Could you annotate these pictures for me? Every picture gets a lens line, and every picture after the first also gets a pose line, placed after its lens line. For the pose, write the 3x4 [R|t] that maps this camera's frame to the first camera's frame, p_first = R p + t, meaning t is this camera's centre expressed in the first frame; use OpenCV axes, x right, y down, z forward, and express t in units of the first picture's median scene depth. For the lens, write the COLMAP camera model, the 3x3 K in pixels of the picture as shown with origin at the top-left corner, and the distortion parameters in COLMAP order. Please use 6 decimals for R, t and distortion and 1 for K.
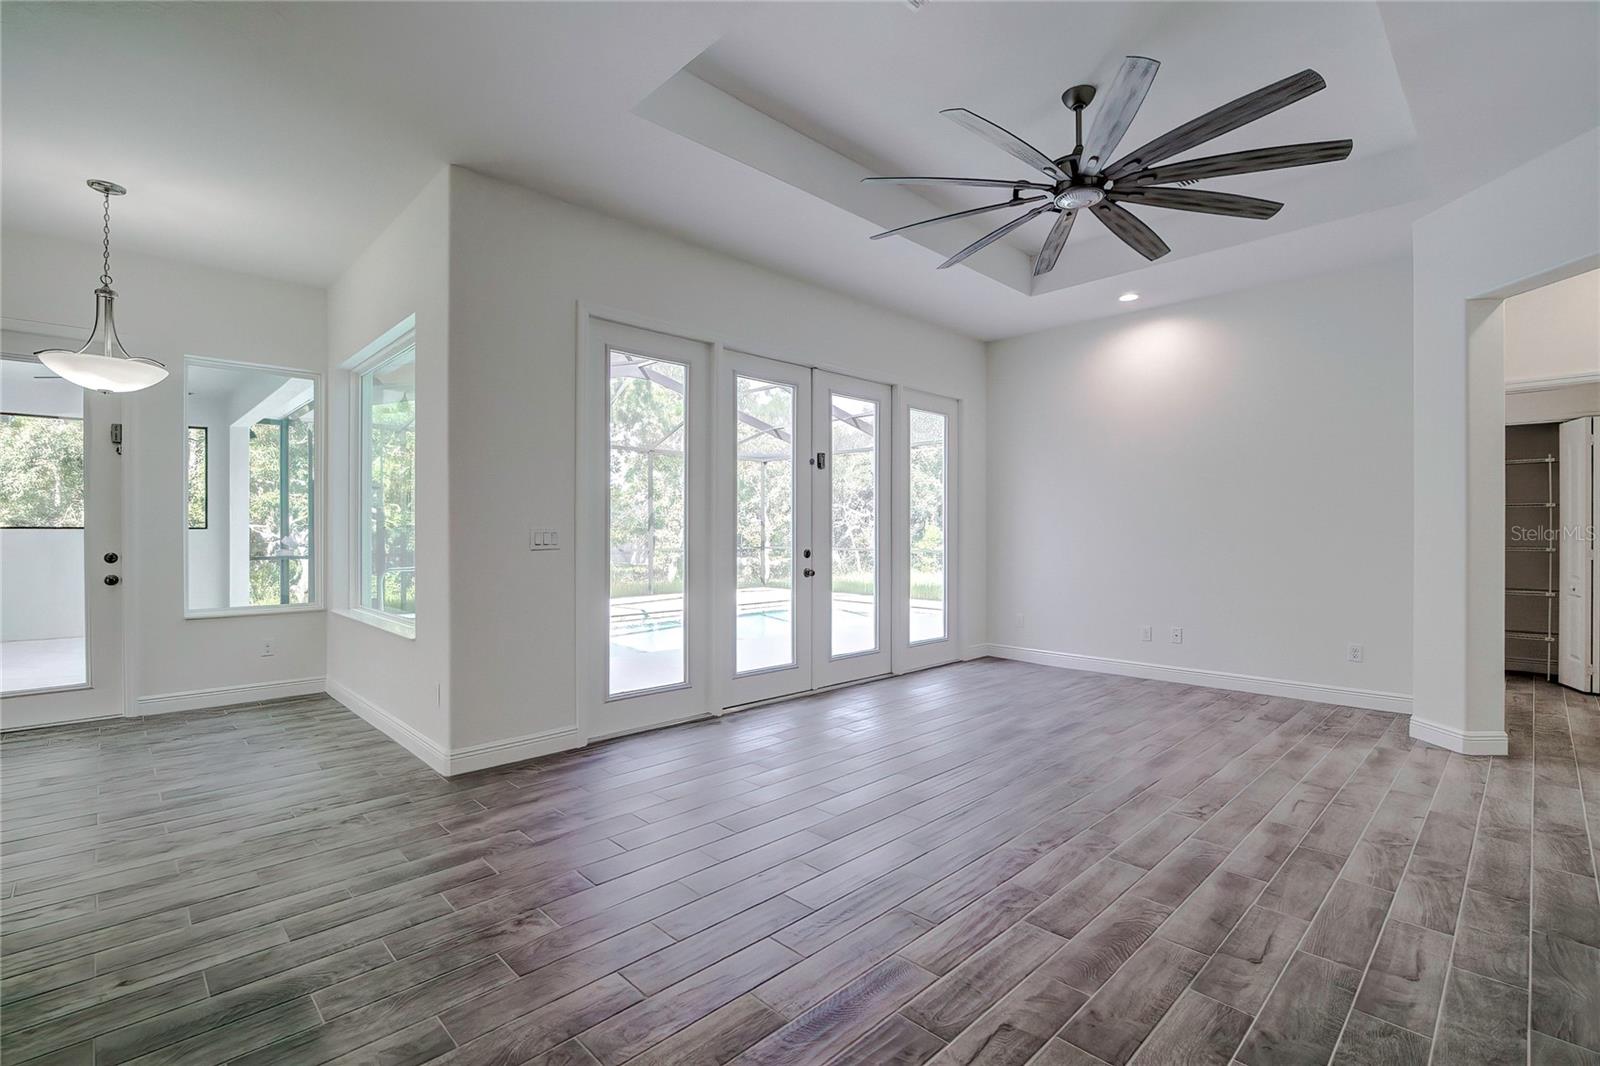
lens RADIAL K [[723.0, 0, 803.5], [0, 723.0, 512.8], [0, 0, 1]] dist [-0.014456, 0.002335]
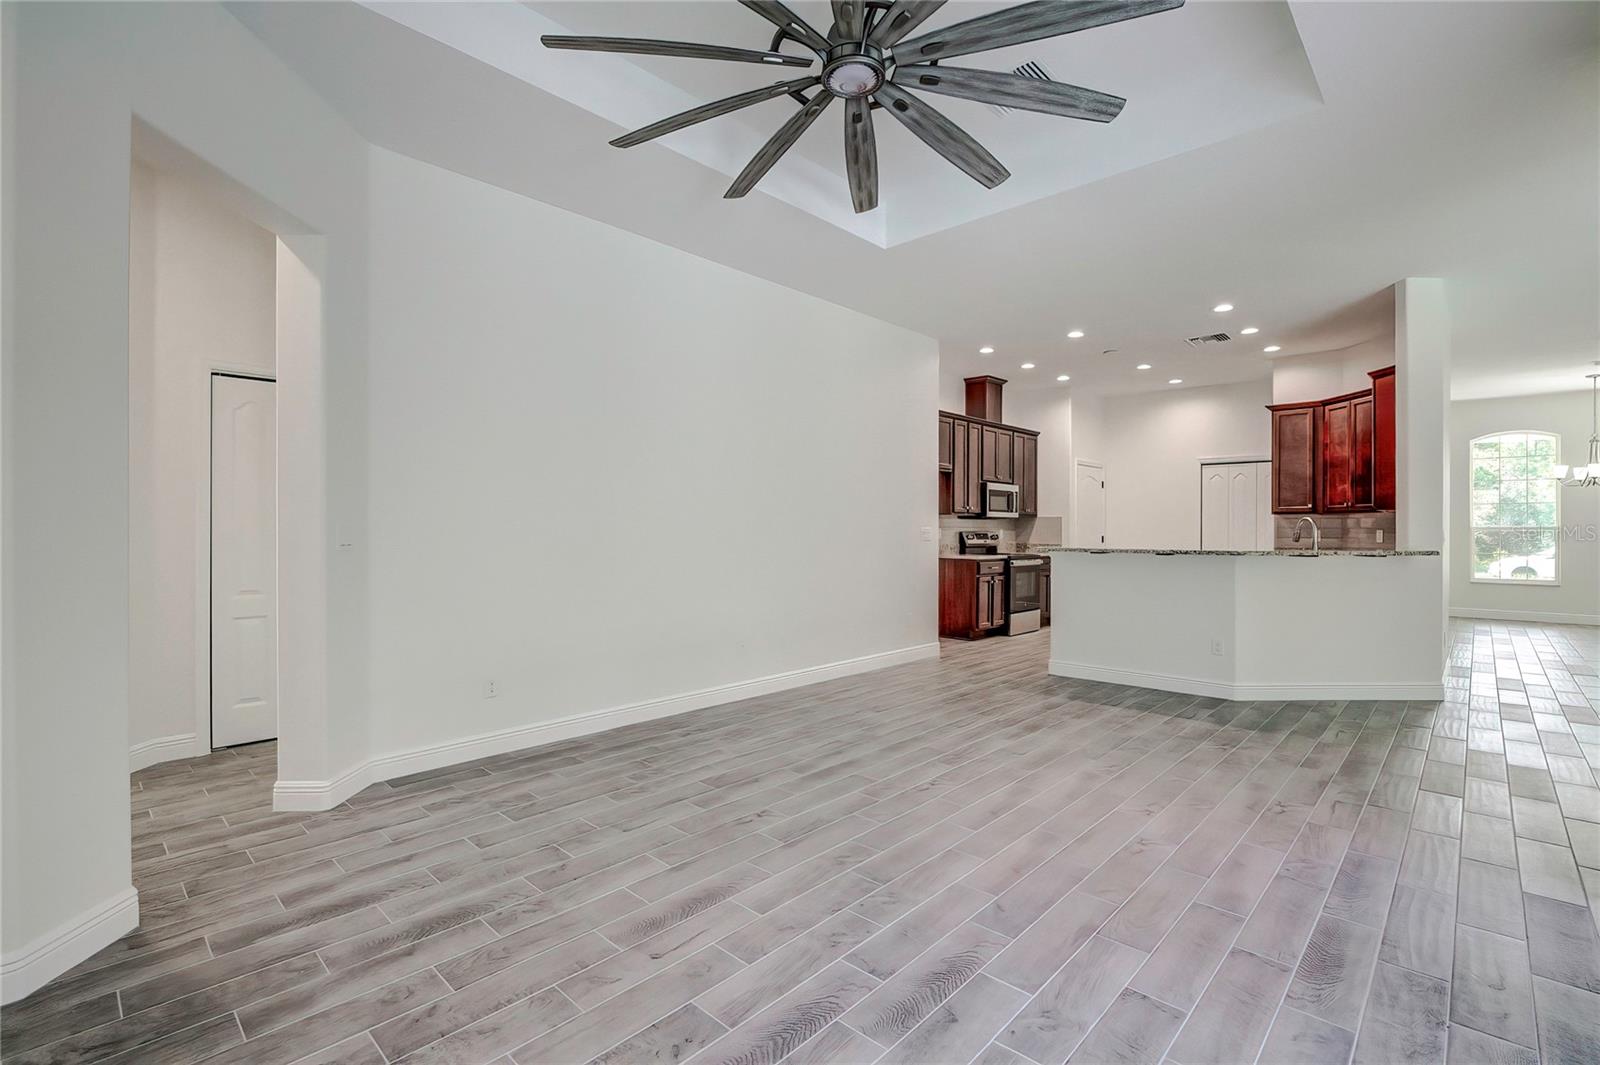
lens RADIAL K [[723.0, 0, 793.8], [0, 723.0, 537.7], [0, 0, 1]] dist [-0.014456, 0.002335]
pose [[-0.999648, -0.000381, -0.026543, 0.432409], [0.000047, 0.999870, -0.016124, 0.039395], [0.026545, -0.016120, -0.999518, 1.637566]]
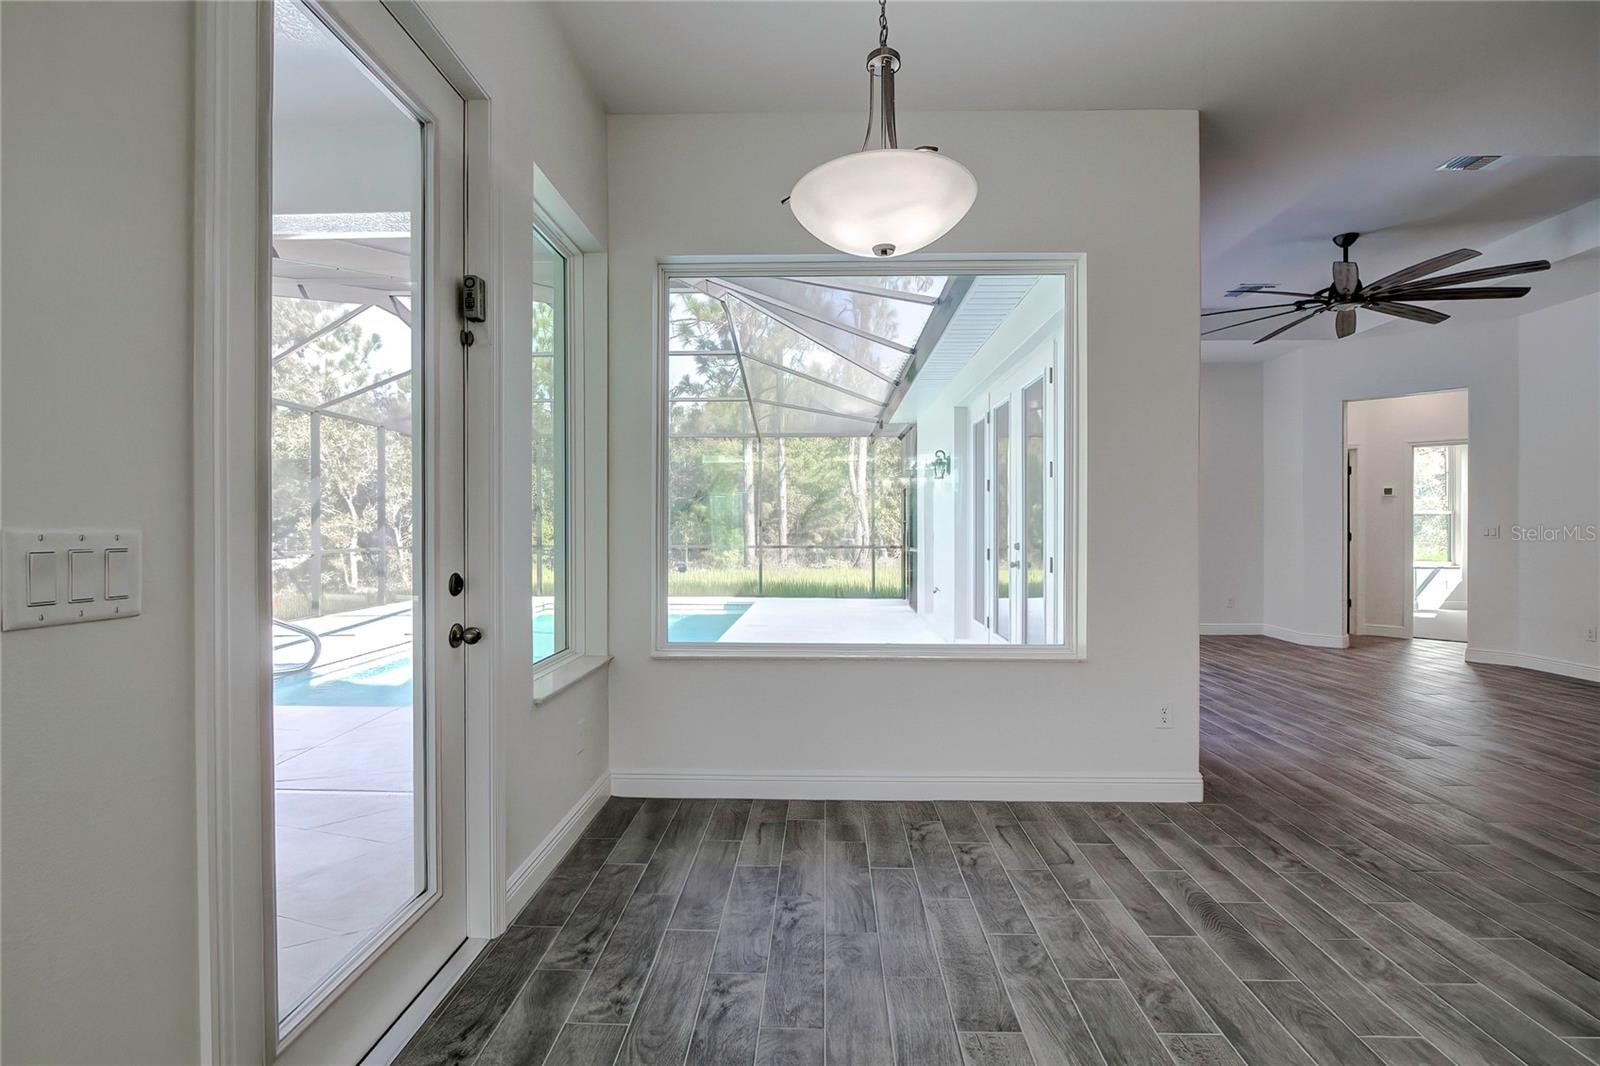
lens RADIAL K [[723.0, 0, 817.0], [0, 723.0, 529.1], [0, 0, 1]] dist [-0.014456, 0.002335]
pose [[0.712524, -0.000195, 0.701648, -1.364202], [-0.020794, 0.999555, 0.021394, 0.018763], [-0.701340, -0.029834, 0.712203, 0.663071]]
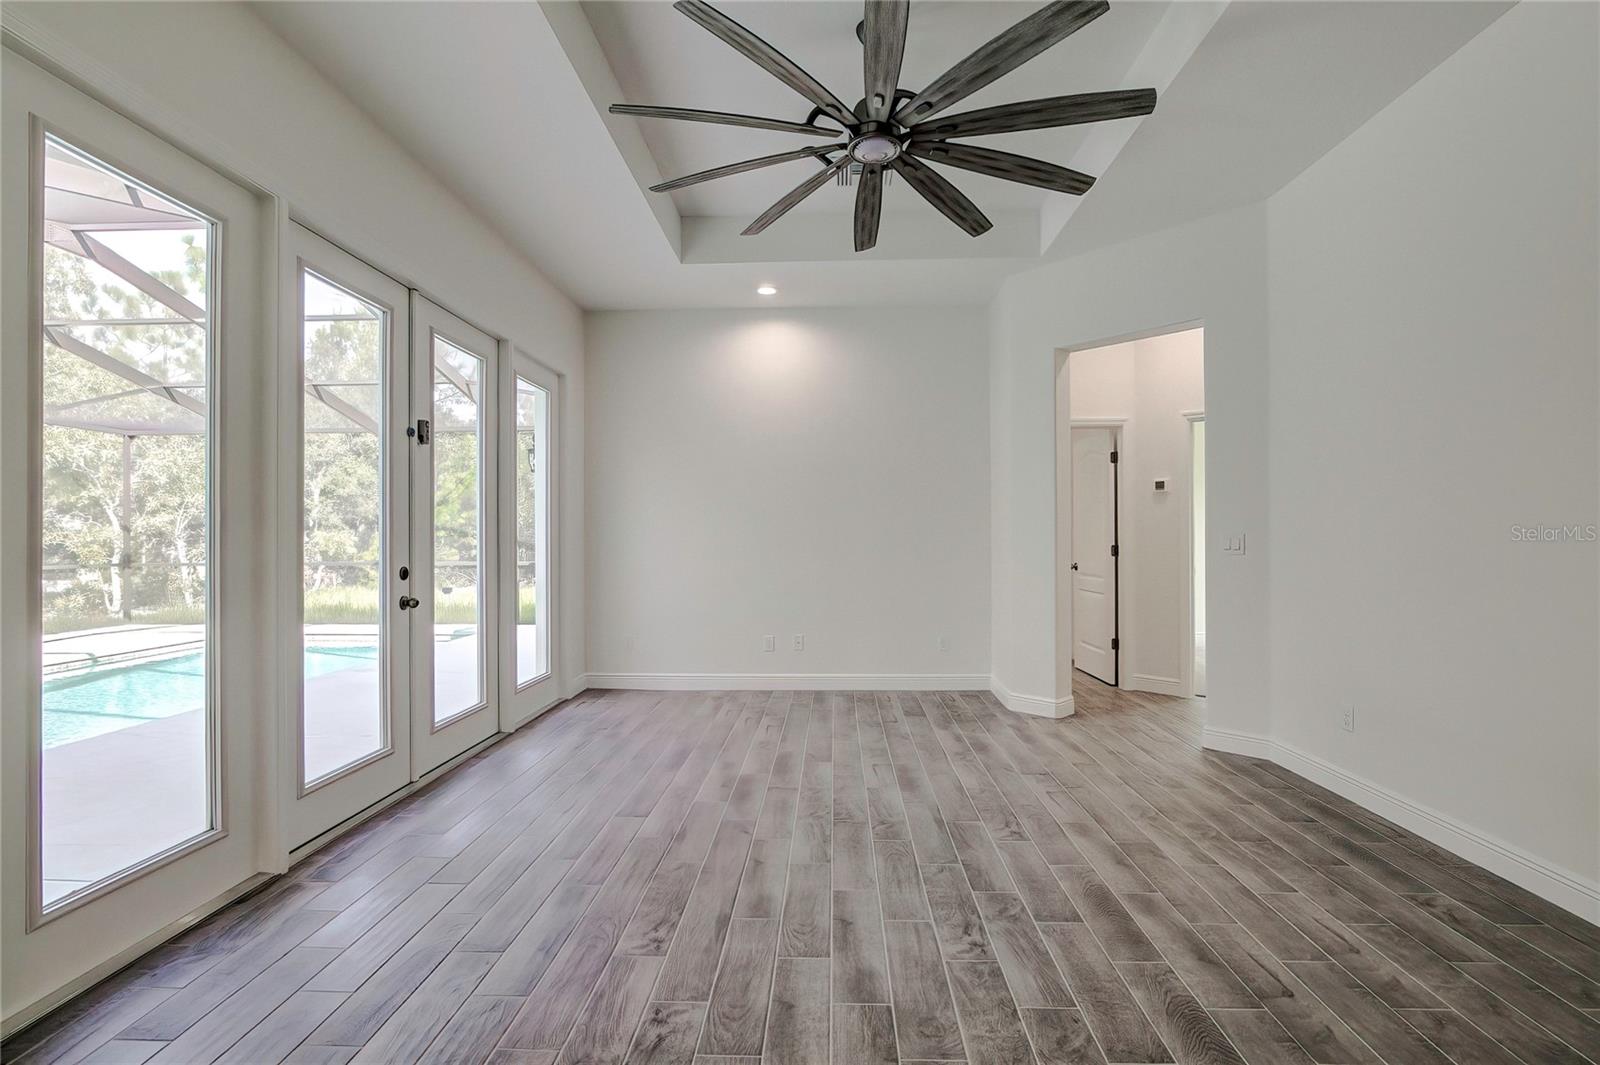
lens RADIAL K [[723.0, 0, 812.7], [0, 723.0, 538.9], [0, 0, 1]] dist [-0.014456, 0.002335]
pose [[0.722966, -0.002037, 0.690881, -0.252633], [-0.015963, 0.999679, 0.019652, 0.008481], [-0.690699, -0.025236, 0.722702, 0.407055]]
